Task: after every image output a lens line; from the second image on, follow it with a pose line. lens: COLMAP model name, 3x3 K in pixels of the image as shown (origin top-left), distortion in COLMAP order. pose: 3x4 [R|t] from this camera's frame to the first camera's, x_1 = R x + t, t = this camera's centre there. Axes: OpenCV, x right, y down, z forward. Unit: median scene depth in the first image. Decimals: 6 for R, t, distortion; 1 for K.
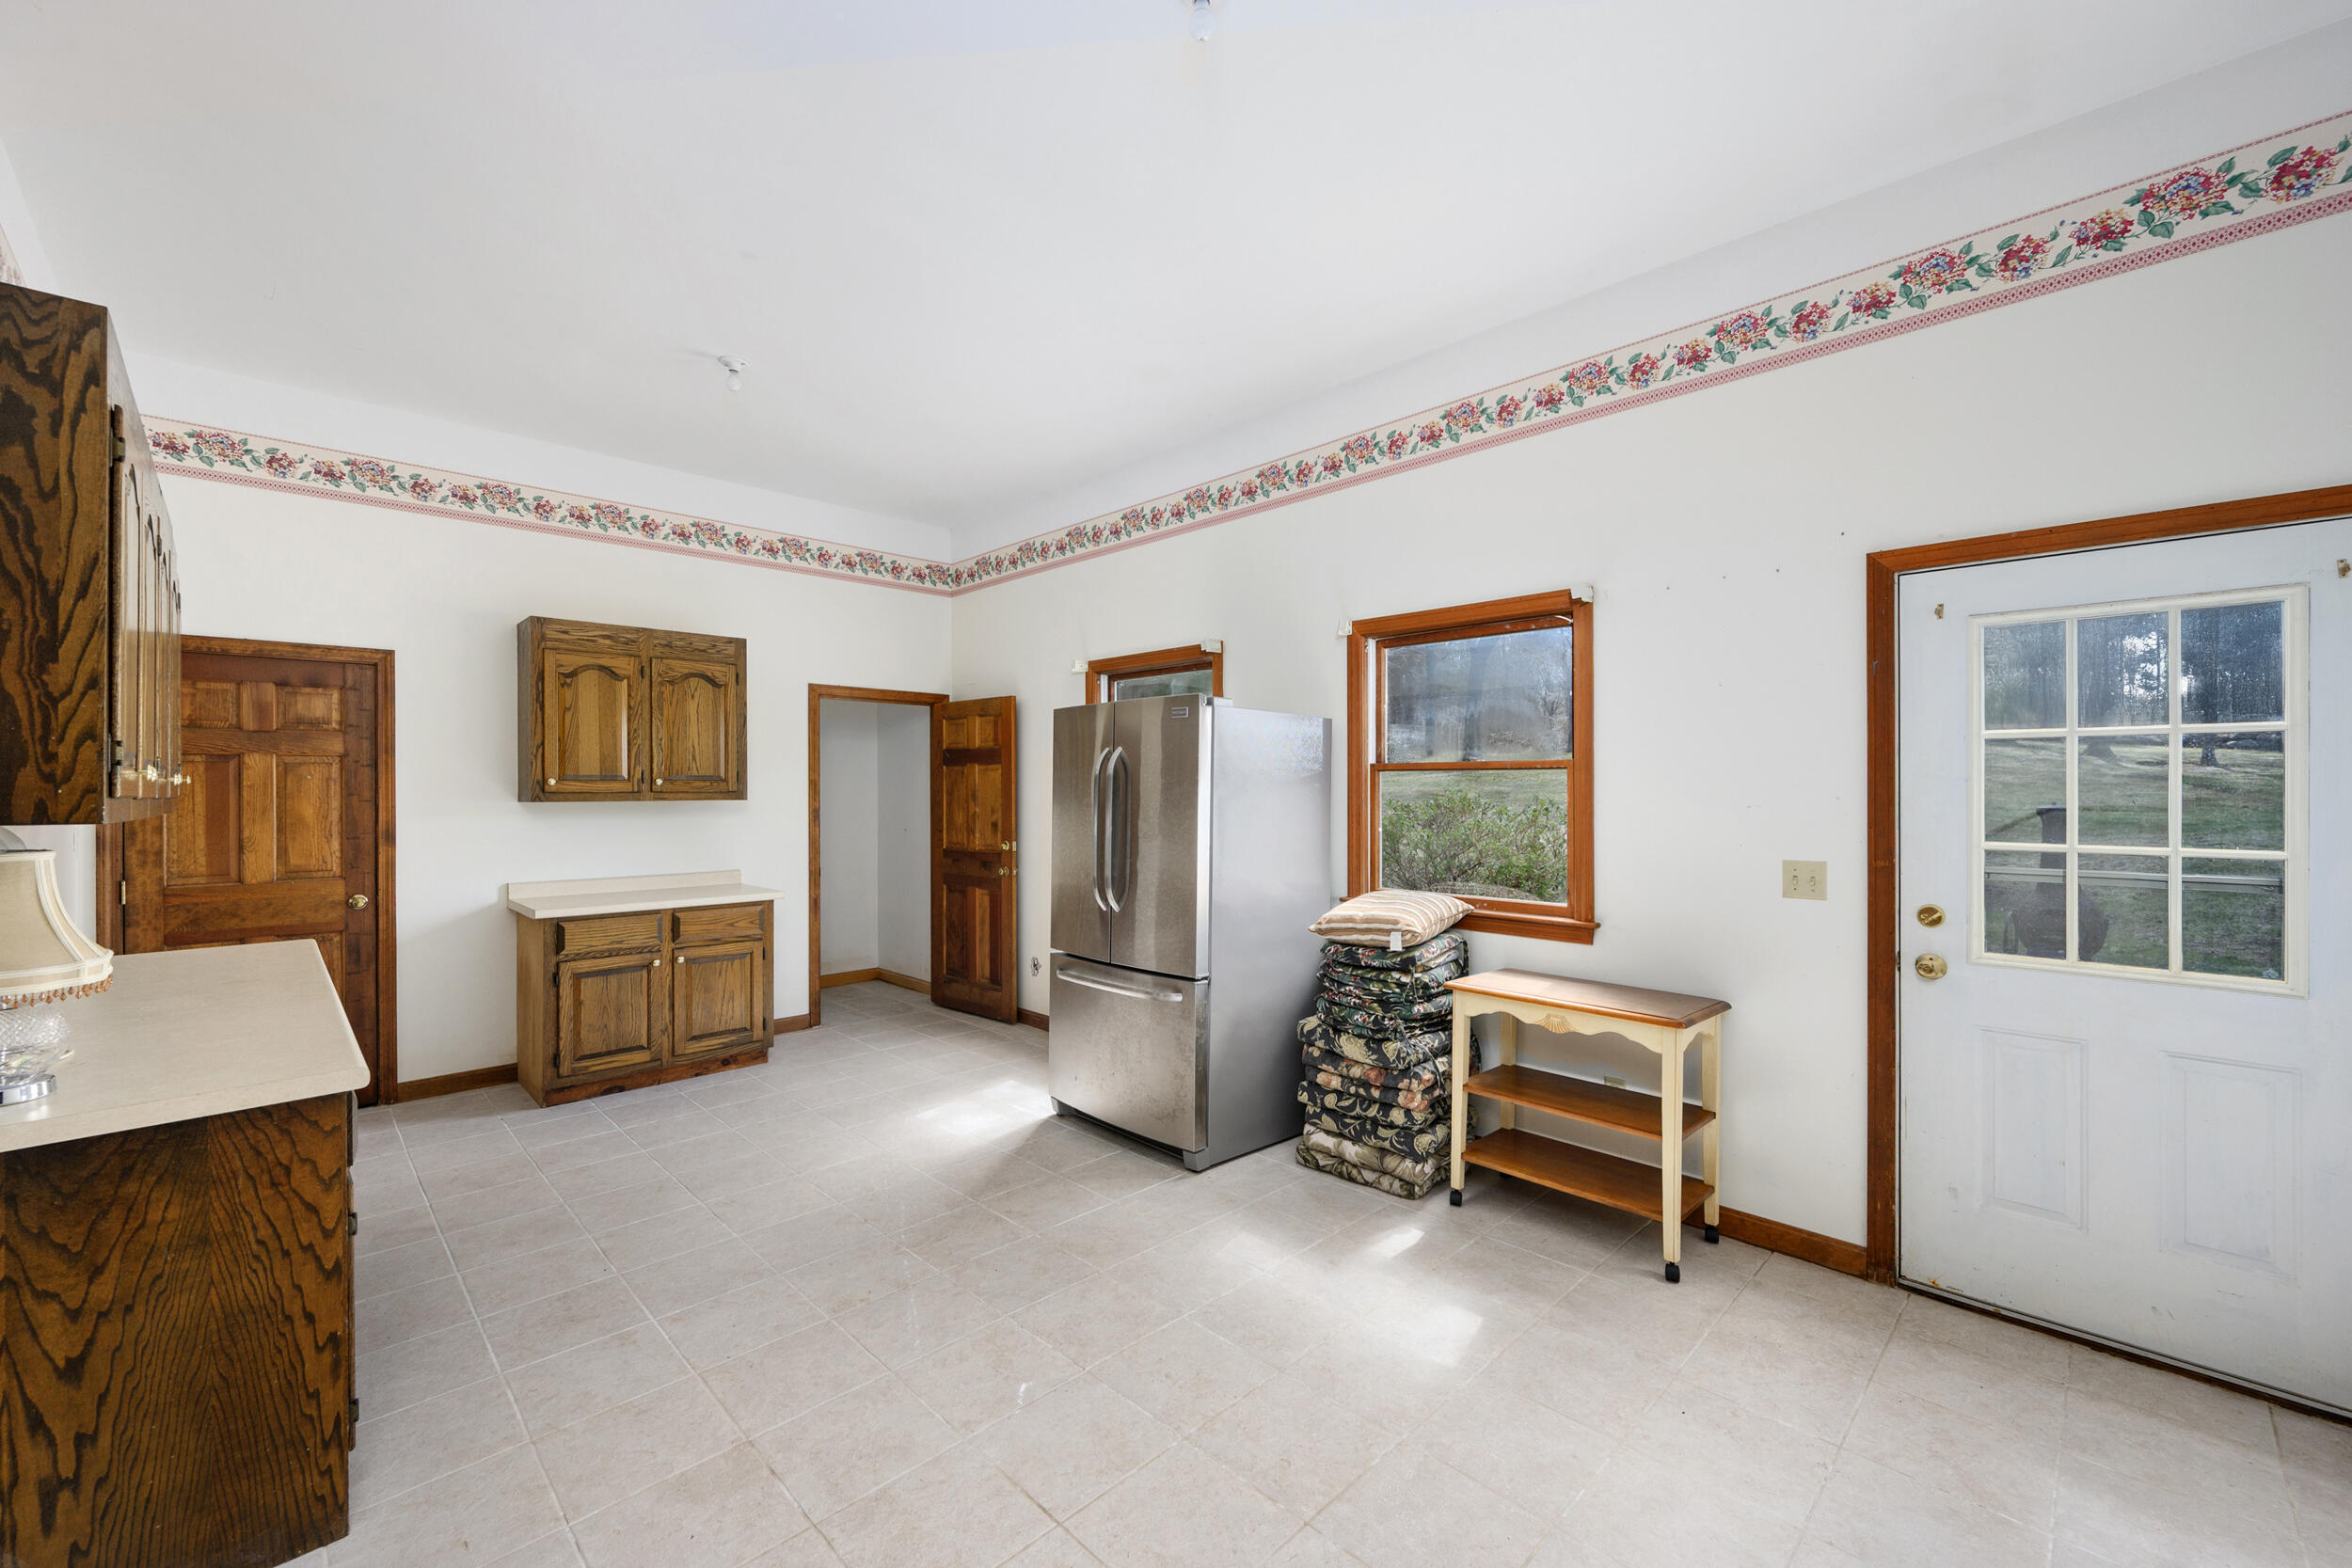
lens RADIAL K [[948.0, 0, 1173.6], [0, 948.0, 784.2], [0, 0, 1]] dist [-0.002503, 0.000443]
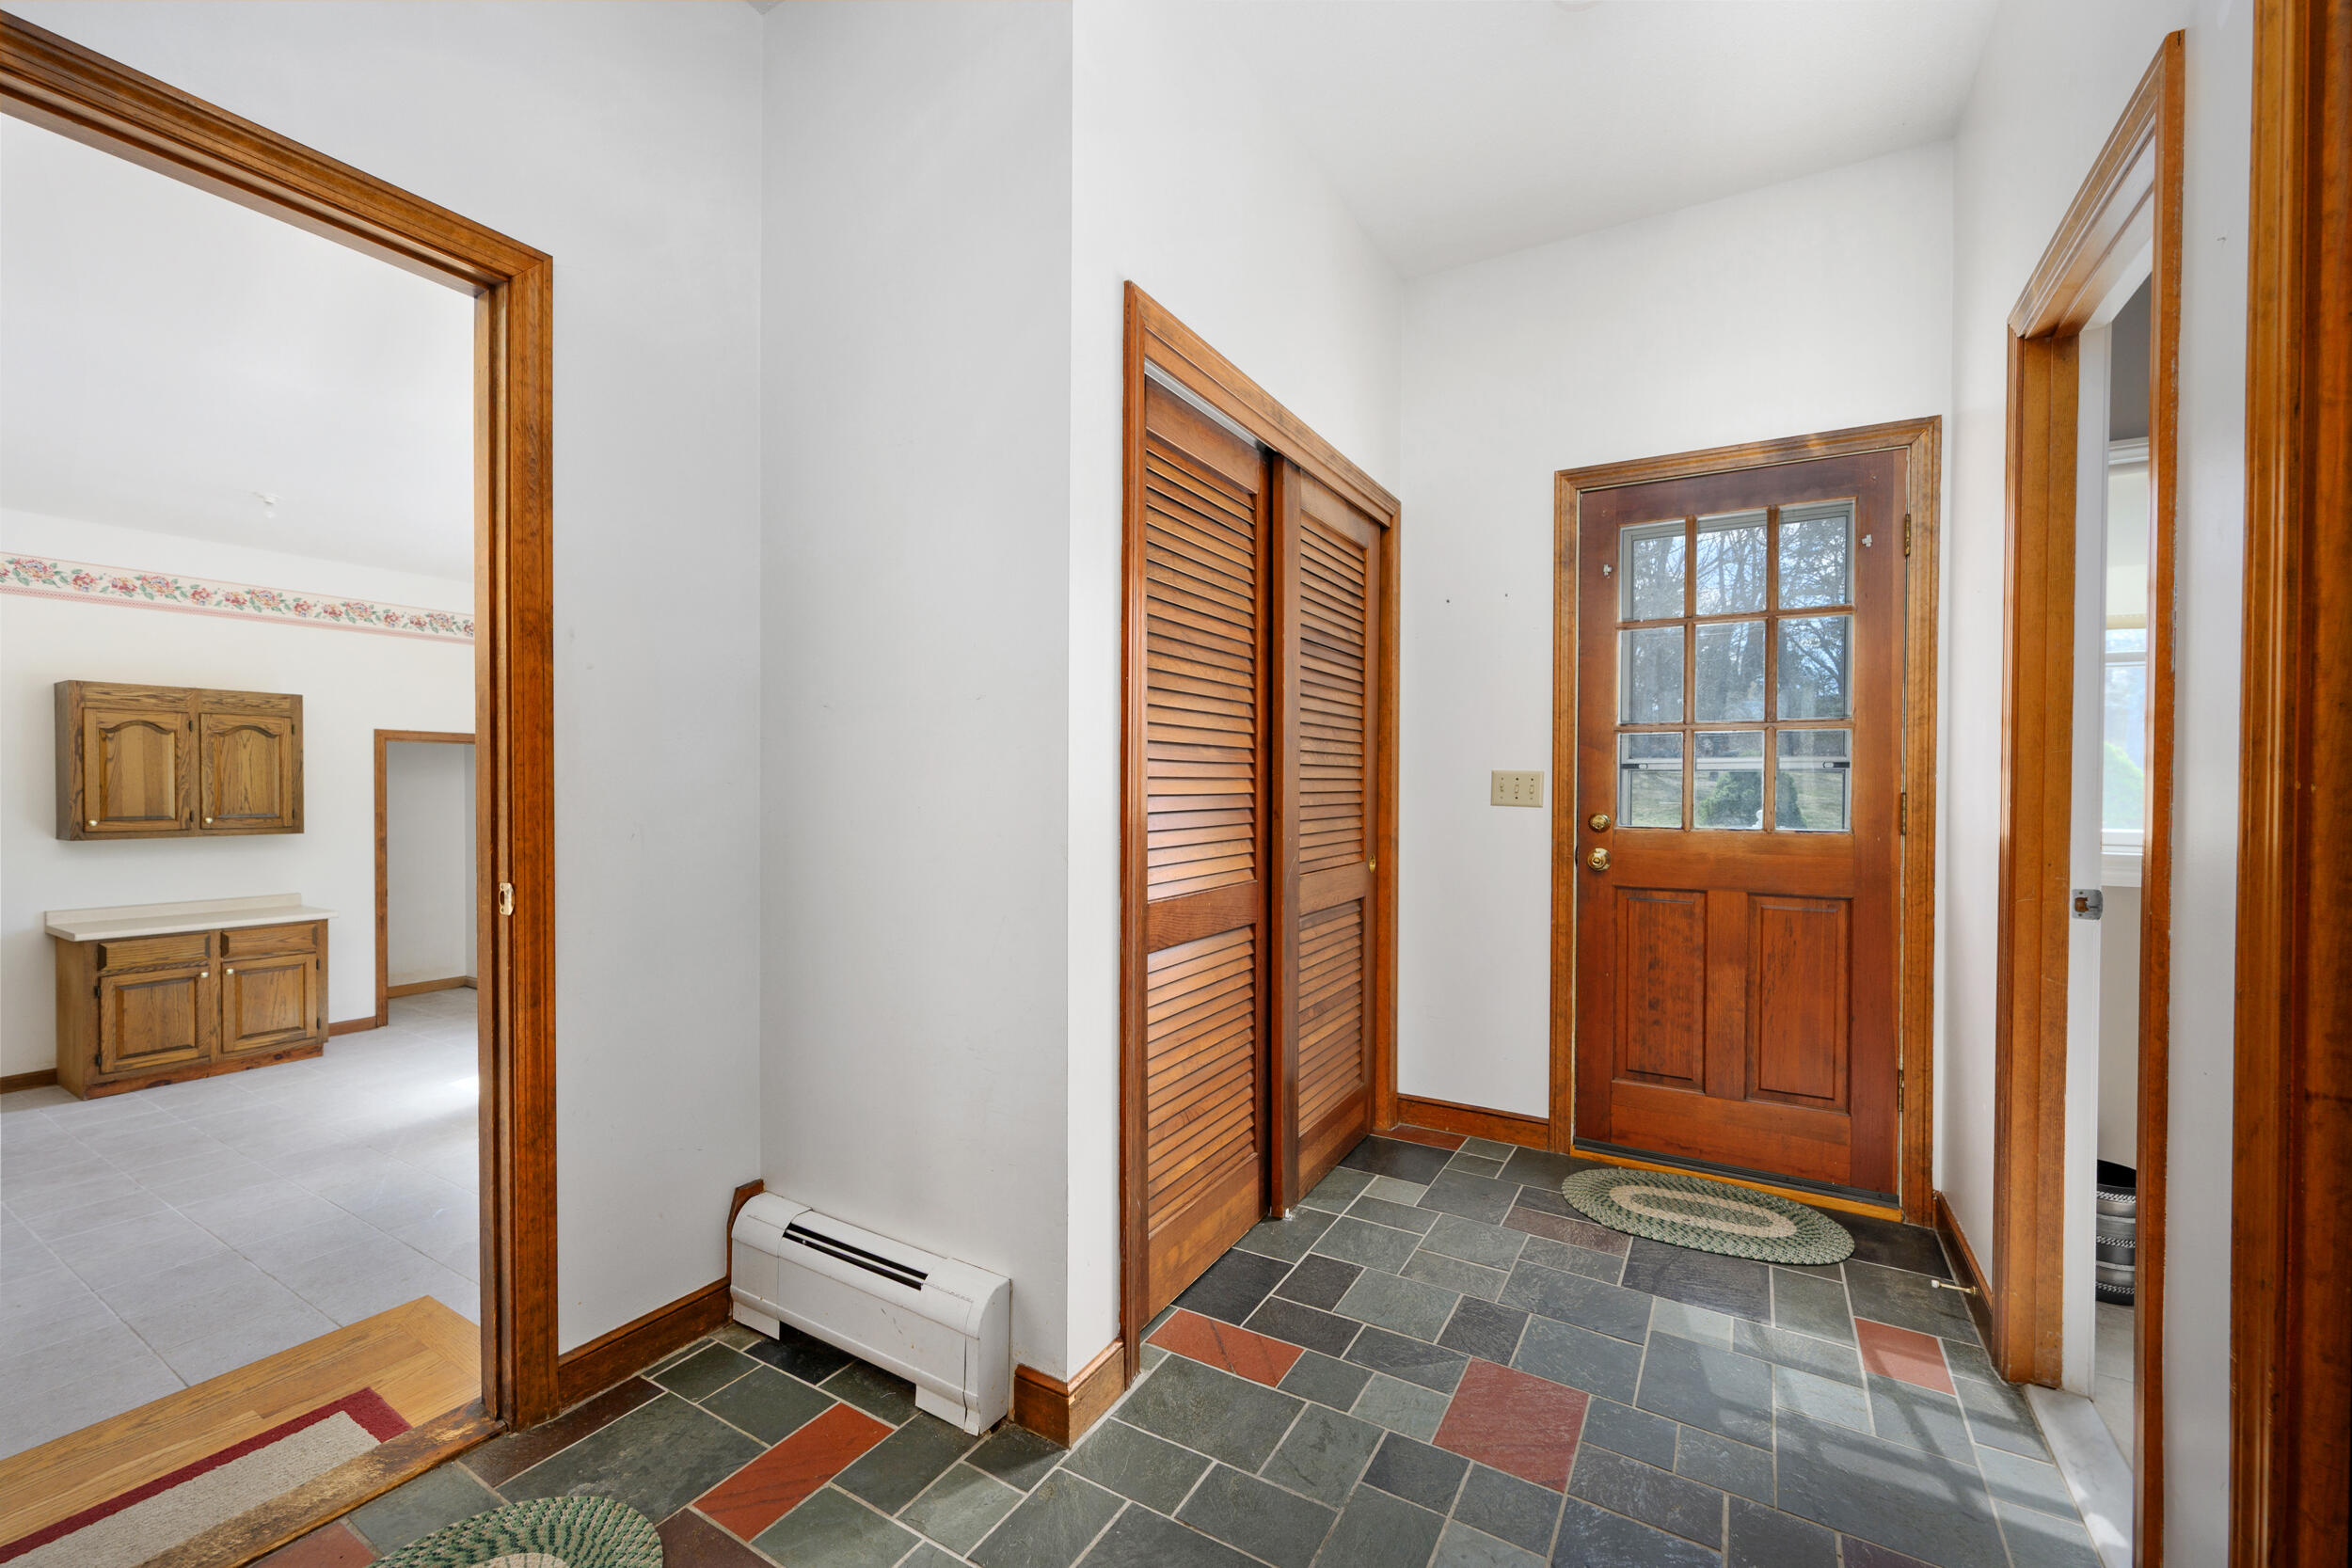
lens RADIAL K [[965.4, 0, 1173.2], [0, 965.4, 796.2], [0, 0, 1]] dist [-0.000278, 0.000122]
pose [[0.968234, 0.004249, 0.250008, 0.321907], [-0.007481, 0.999900, 0.011978, -0.057740], [-0.249932, -0.013468, 0.968170, -0.464458]]
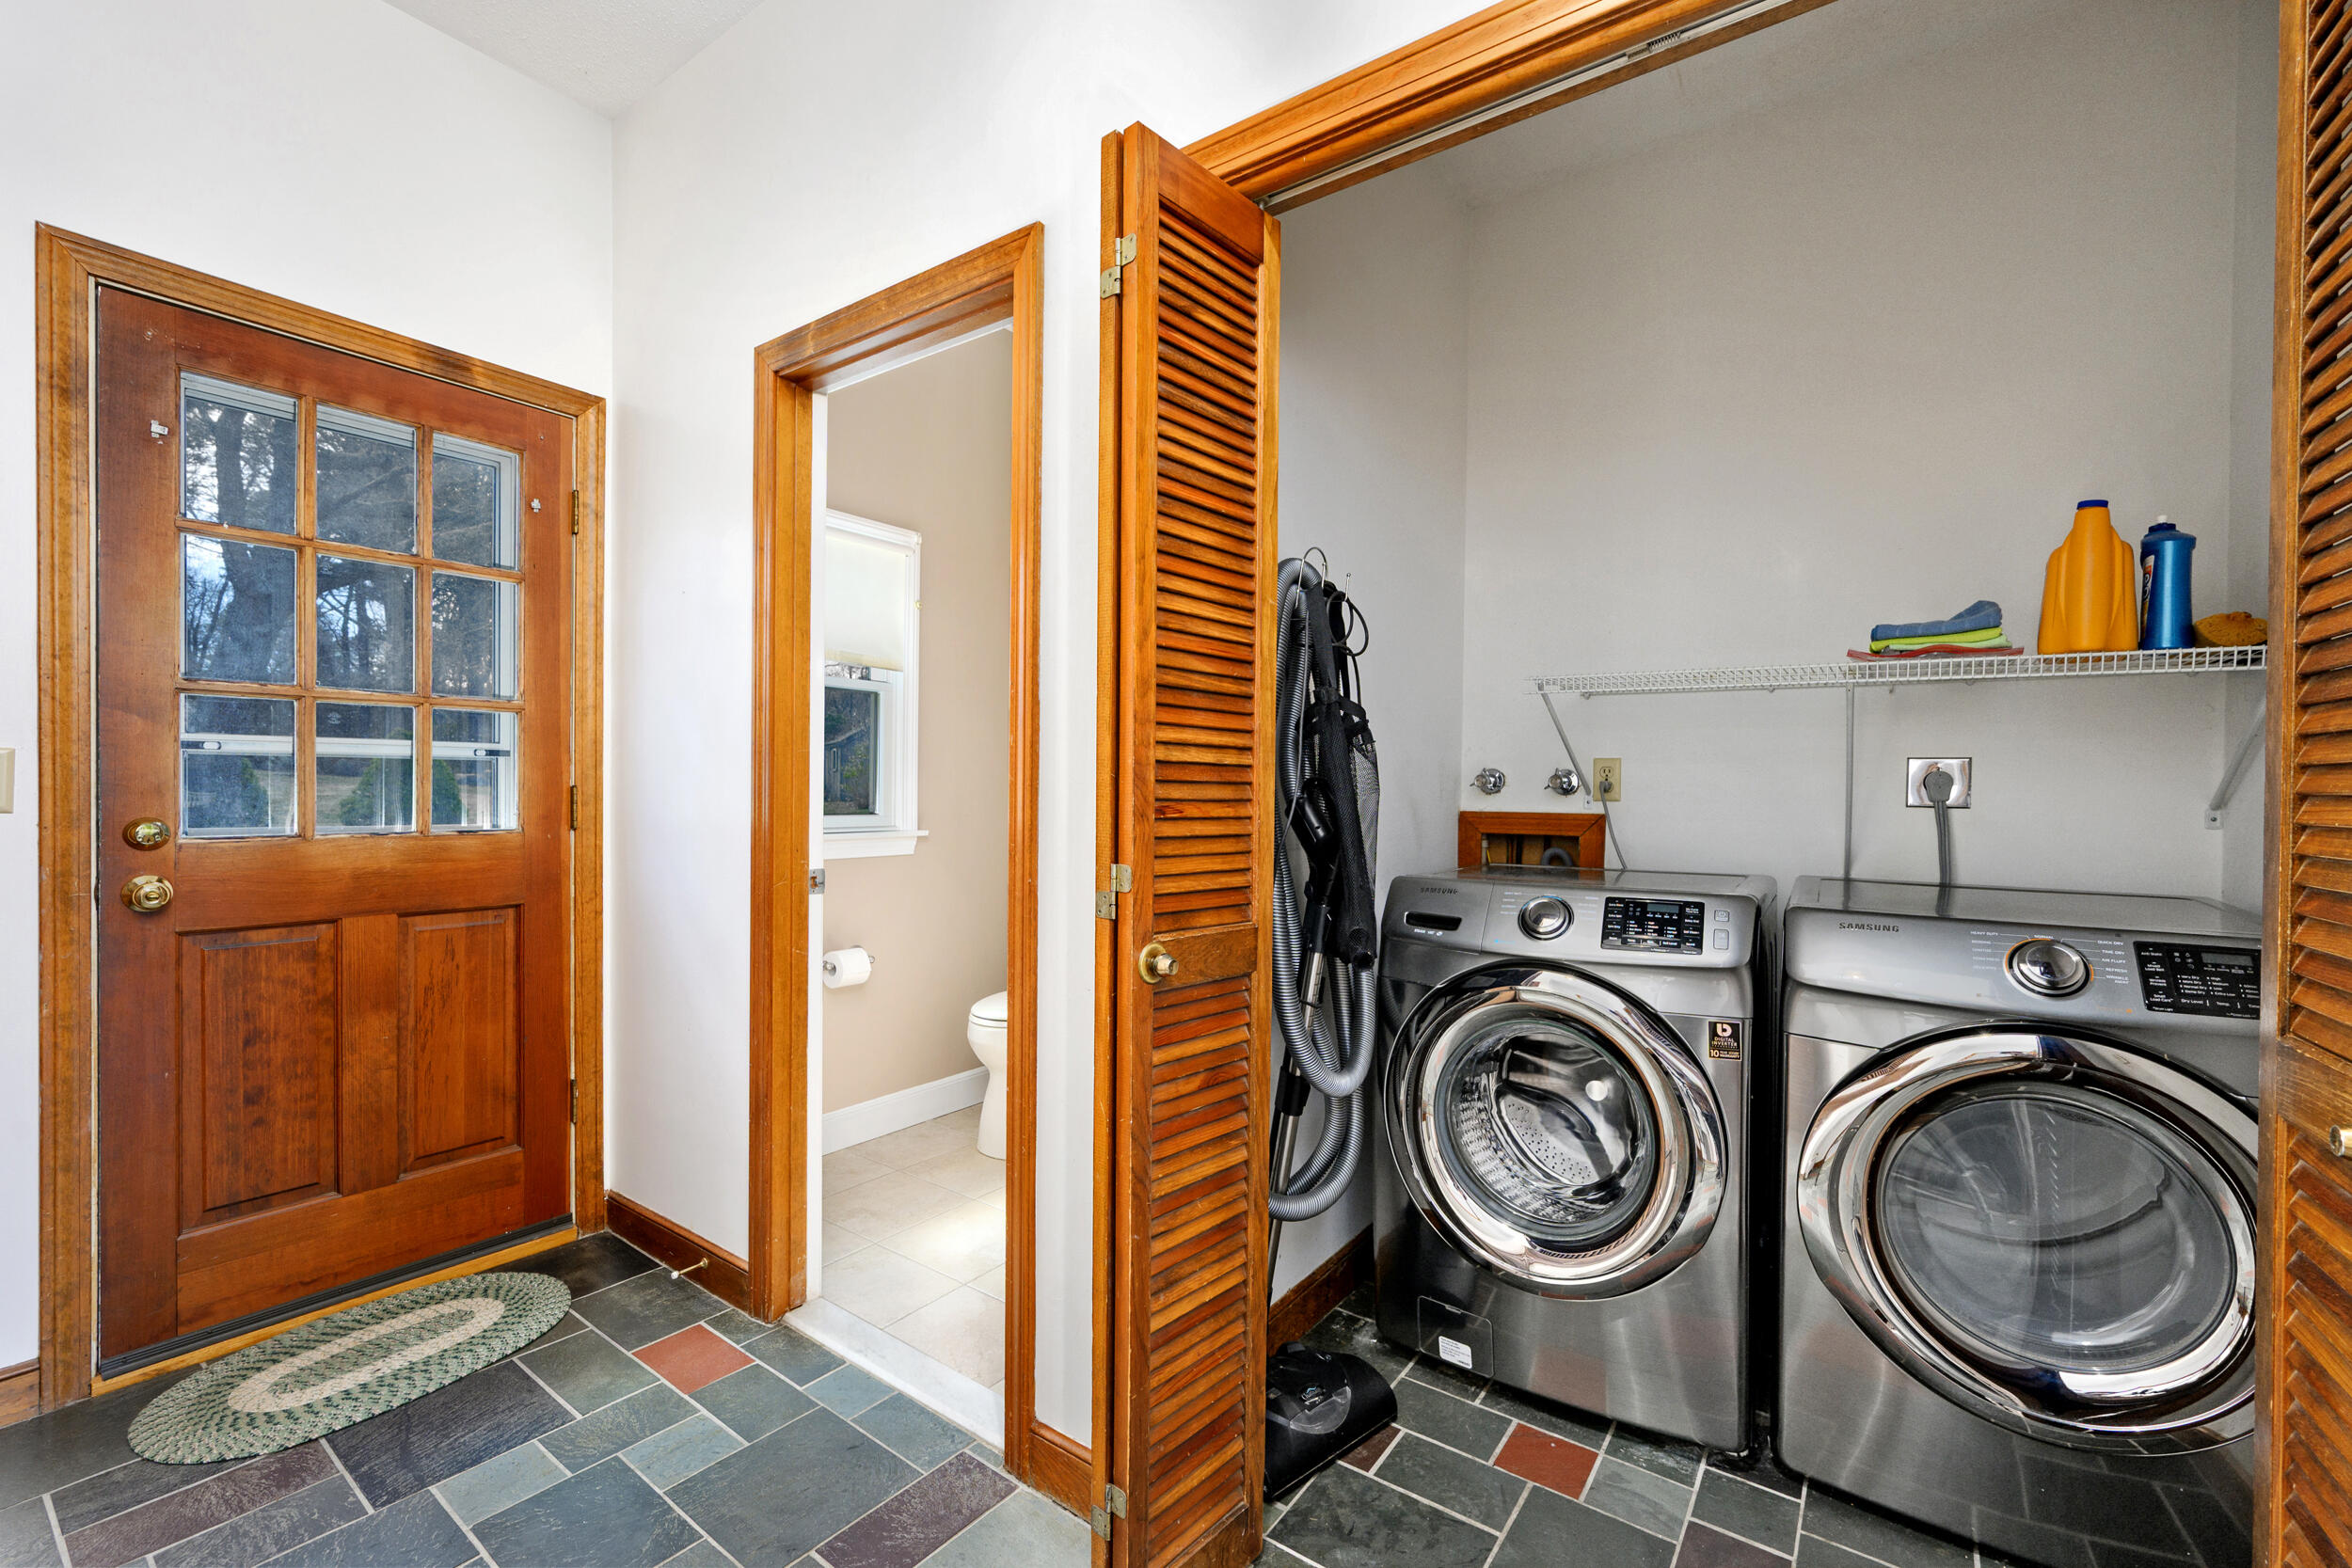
lens RADIAL K [[965.4, 0, 1249.6], [0, 965.4, 796.5], [0, 0, 1]] dist [-0.000278, 0.000122]
pose [[-0.167132, -0.009684, 0.985887, 0.285357], [-0.011210, 0.999906, 0.007921, -0.058507], [-0.985871, -0.009728, -0.167225, -0.281046]]
